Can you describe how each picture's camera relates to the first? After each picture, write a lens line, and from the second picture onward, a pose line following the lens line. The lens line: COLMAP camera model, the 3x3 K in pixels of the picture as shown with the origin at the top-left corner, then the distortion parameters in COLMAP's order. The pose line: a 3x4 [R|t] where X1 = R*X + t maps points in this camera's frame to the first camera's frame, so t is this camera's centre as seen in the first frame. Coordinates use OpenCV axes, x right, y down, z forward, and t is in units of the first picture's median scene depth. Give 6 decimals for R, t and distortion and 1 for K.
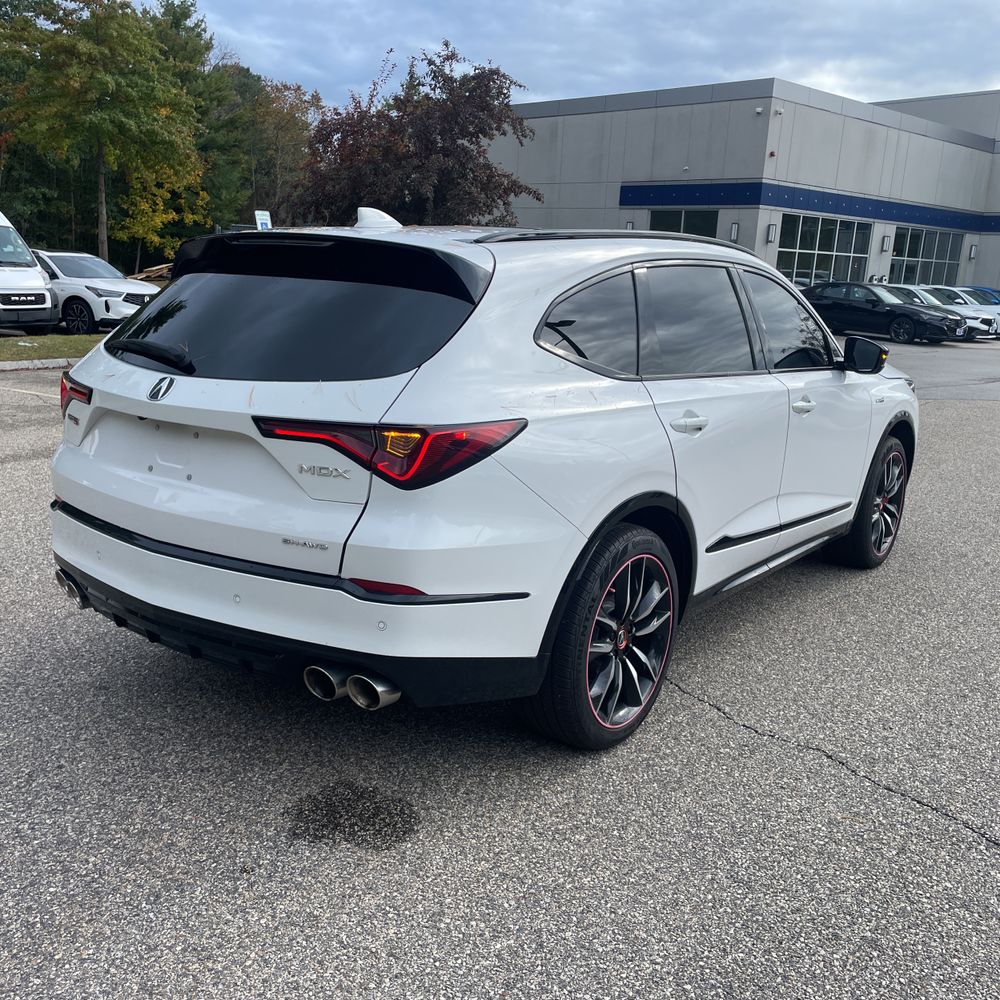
lens RADIAL K [[1018.7, 0, 490.1], [0, 1018.7, 501.2], [0, 0, 1]] dist [0.024911, 0.000000]
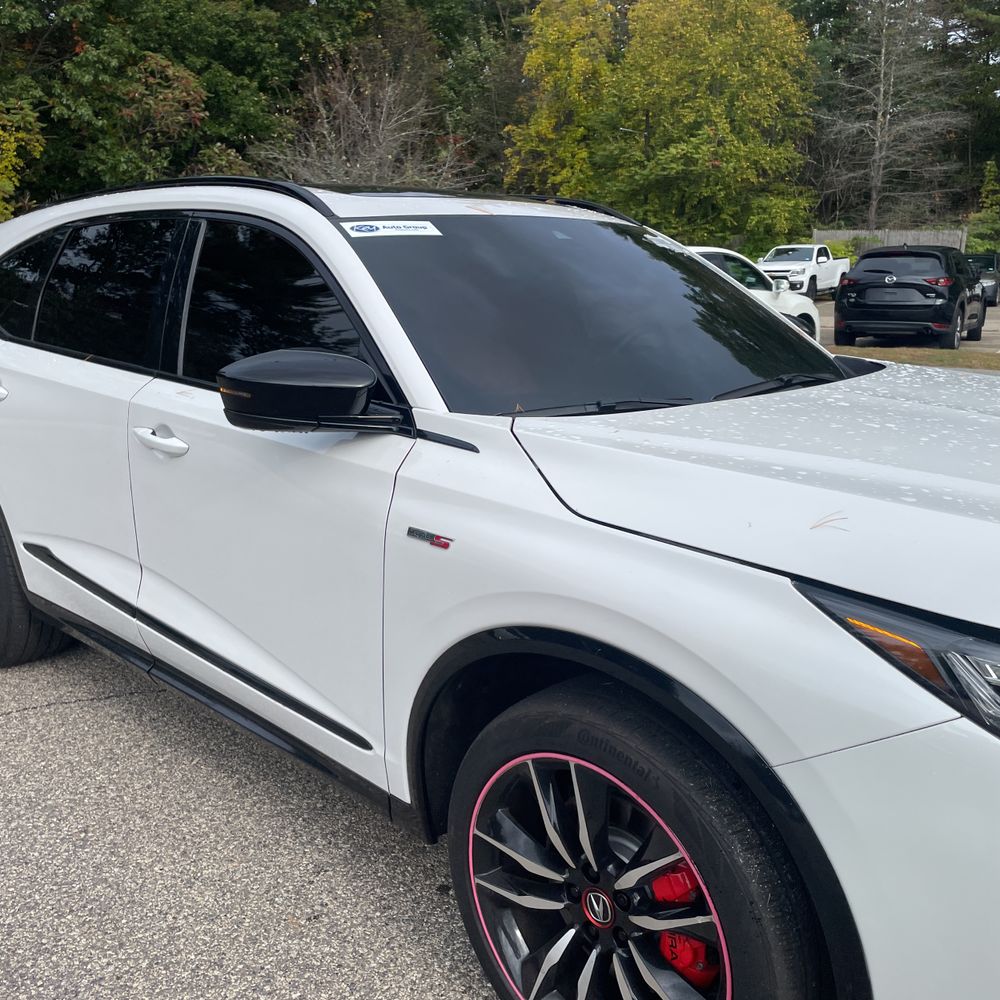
lens RADIAL K [[1018.7, 0, 497.4], [0, 1018.7, 492.8], [0, 0, 1]] dist [0.024911, 0.000000]
pose [[-0.127684, 0.183810, -0.974634, 0.201004], [-0.216166, 0.953896, 0.208218, -0.053479], [0.967972, 0.237269, -0.082064, 0.288124]]
